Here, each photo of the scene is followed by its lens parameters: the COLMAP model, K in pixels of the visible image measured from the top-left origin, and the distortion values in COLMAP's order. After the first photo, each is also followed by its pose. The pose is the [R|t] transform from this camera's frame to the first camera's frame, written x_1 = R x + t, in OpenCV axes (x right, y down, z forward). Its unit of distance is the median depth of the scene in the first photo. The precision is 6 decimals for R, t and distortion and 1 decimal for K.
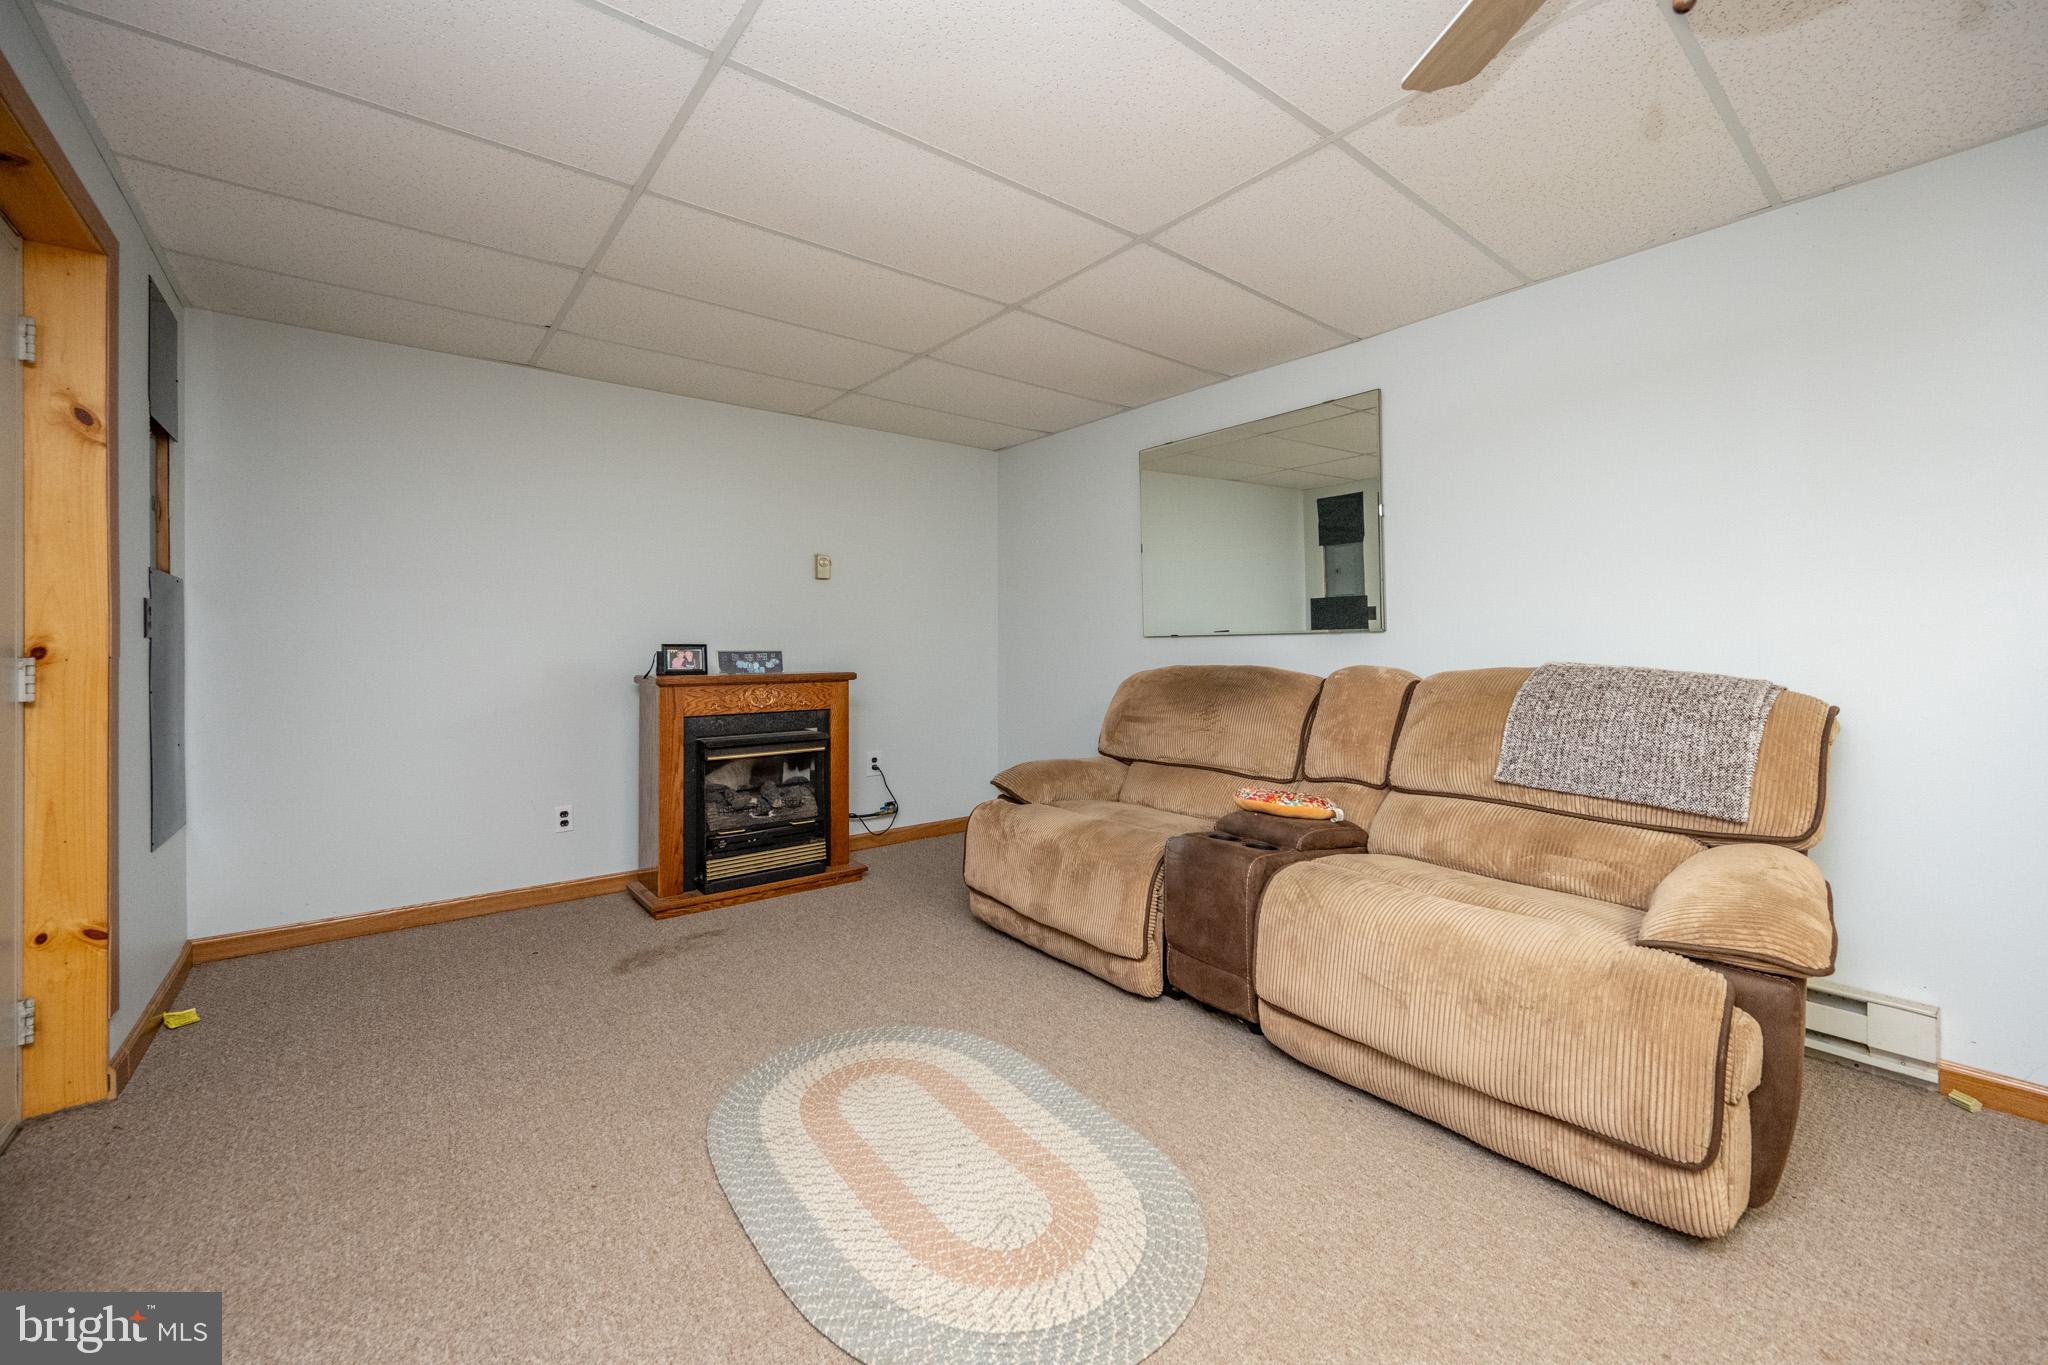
lens RADIAL K [[813.3, 0, 1009.3], [0, 813.3, 643.0], [0, 0, 1]] dist [-0.004094, -0.000234]
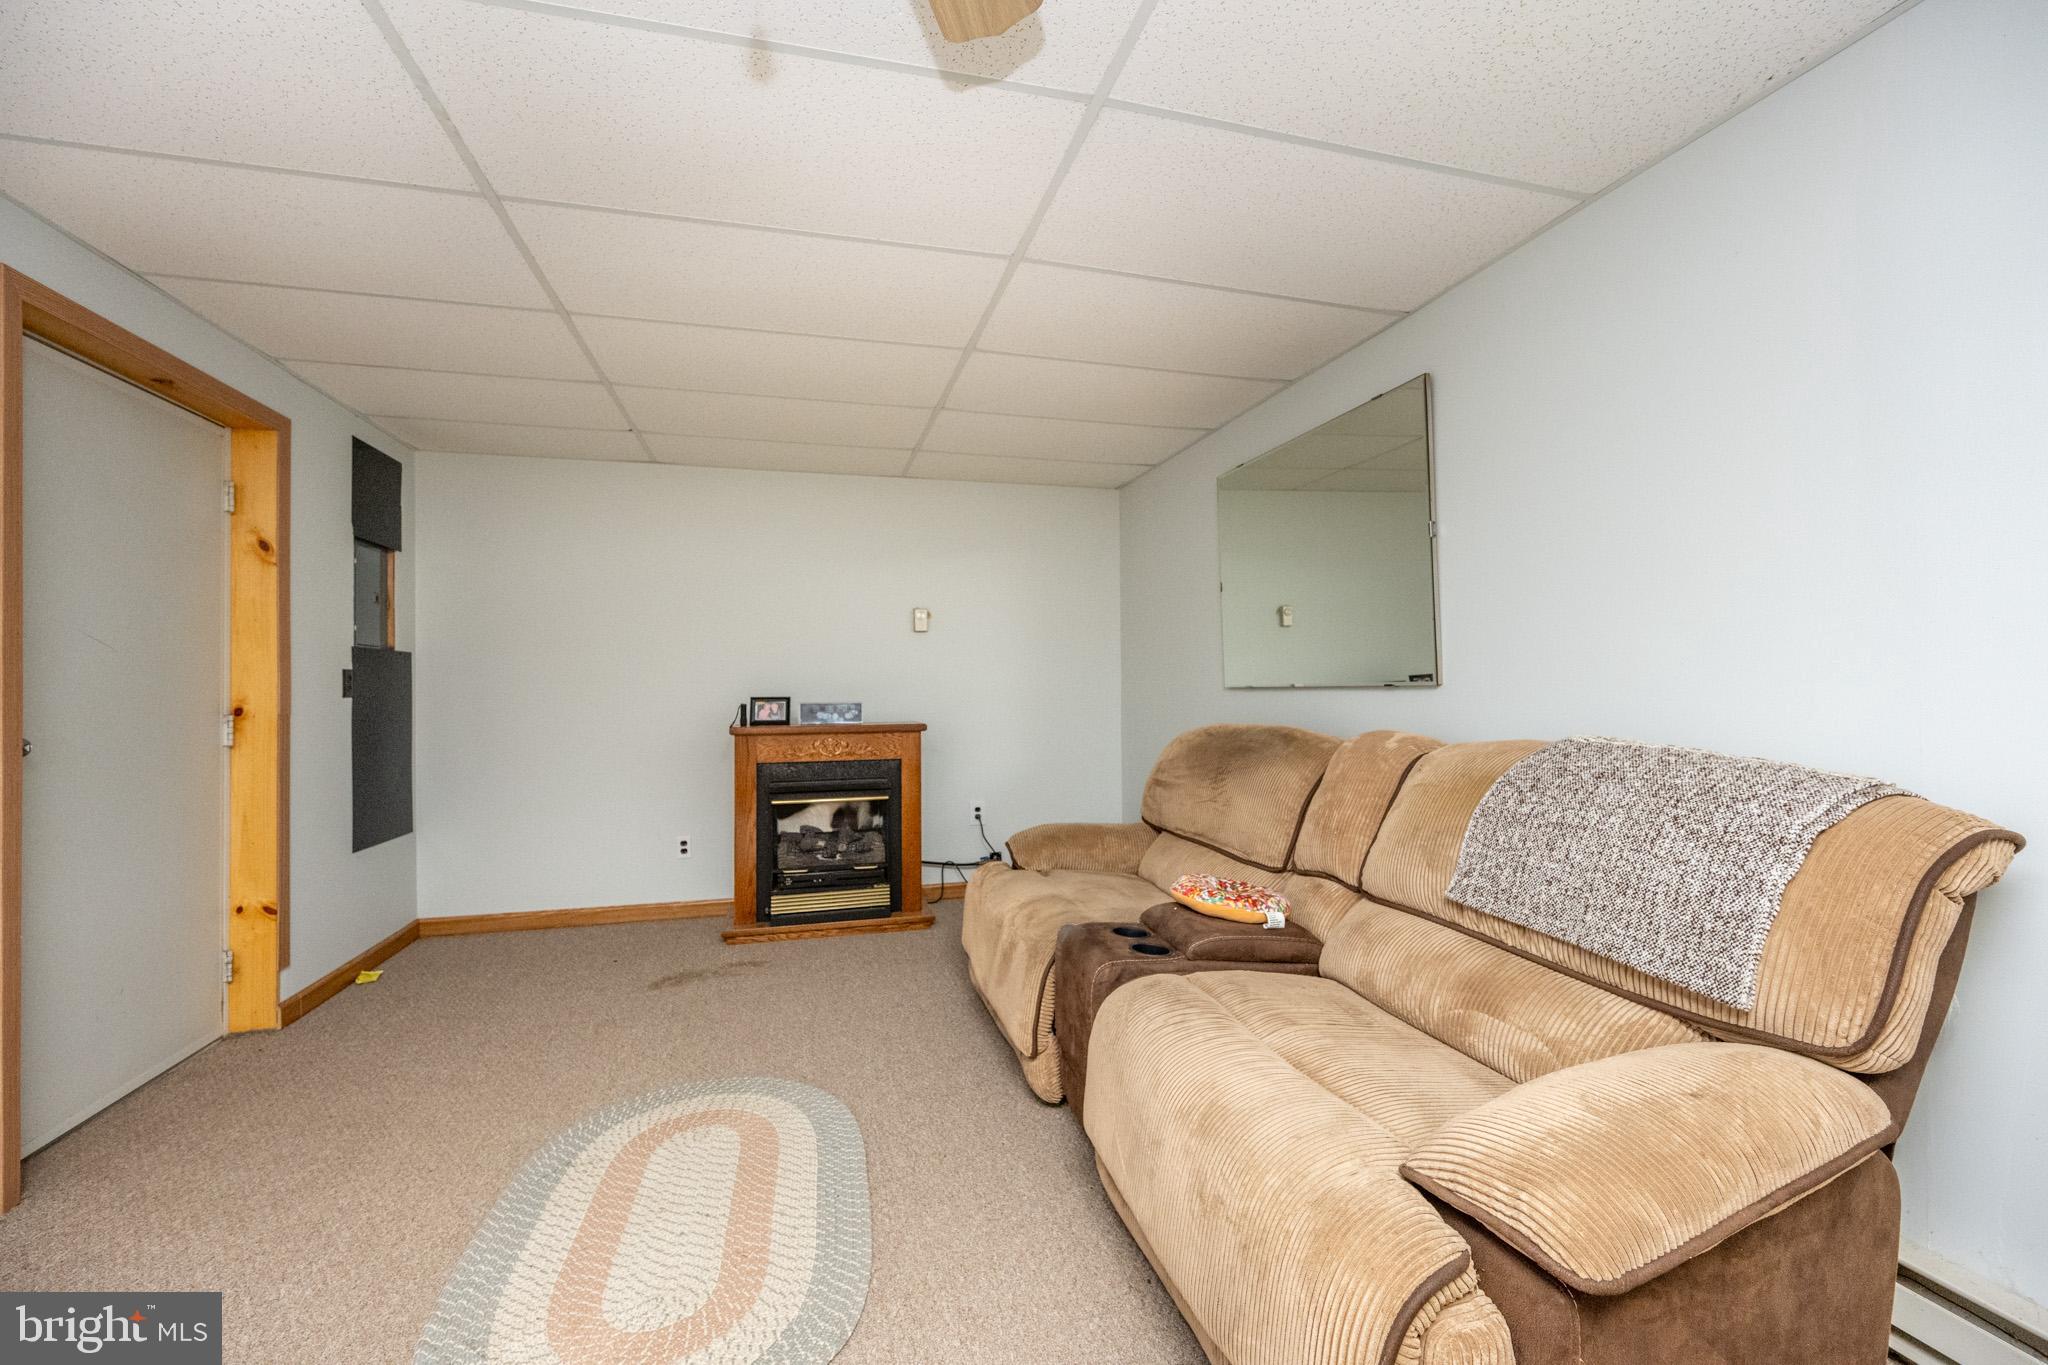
lens RADIAL K [[813.3, 0, 1002.8], [0, 813.3, 676.4], [0, 0, 1]] dist [-0.004094, -0.000234]
pose [[0.918653, -0.008615, -0.394972, 0.380542], [0.006049, 0.999952, -0.007741, -0.018893], [0.395019, 0.004722, 0.918661, 0.126284]]
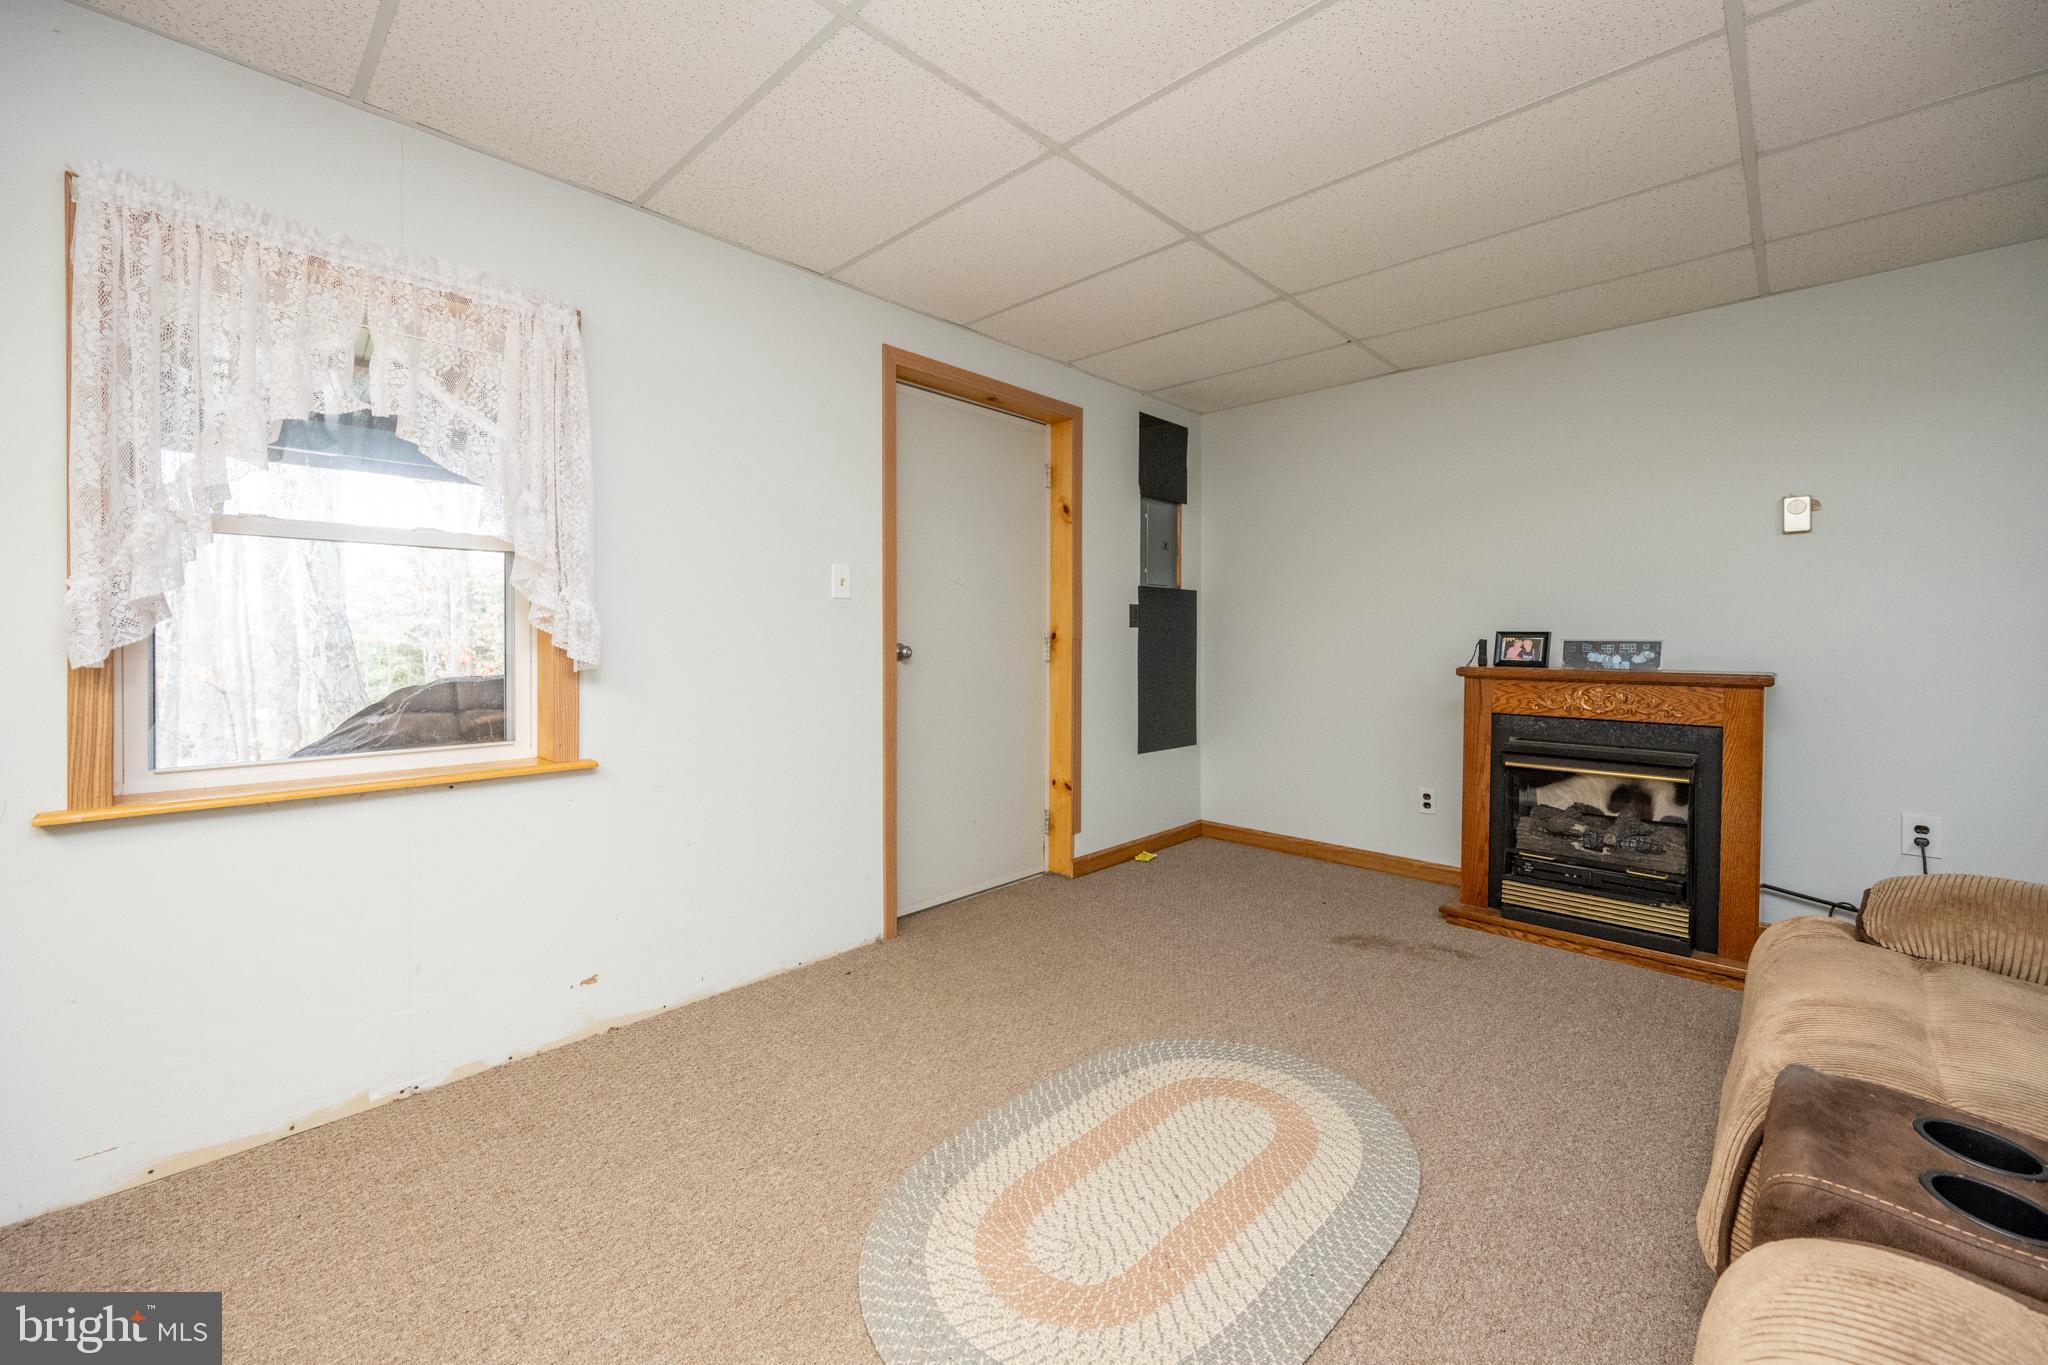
lens RADIAL K [[813.3, 0, 1040.3], [0, 813.3, 642.2], [0, 0, 1]] dist [-0.004094, -0.000234]
pose [[0.165725, 0.014598, -0.986064, 0.440760], [-0.000347, 0.999891, 0.014744, -0.000080], [0.986172, -0.002101, 0.165712, 0.396464]]
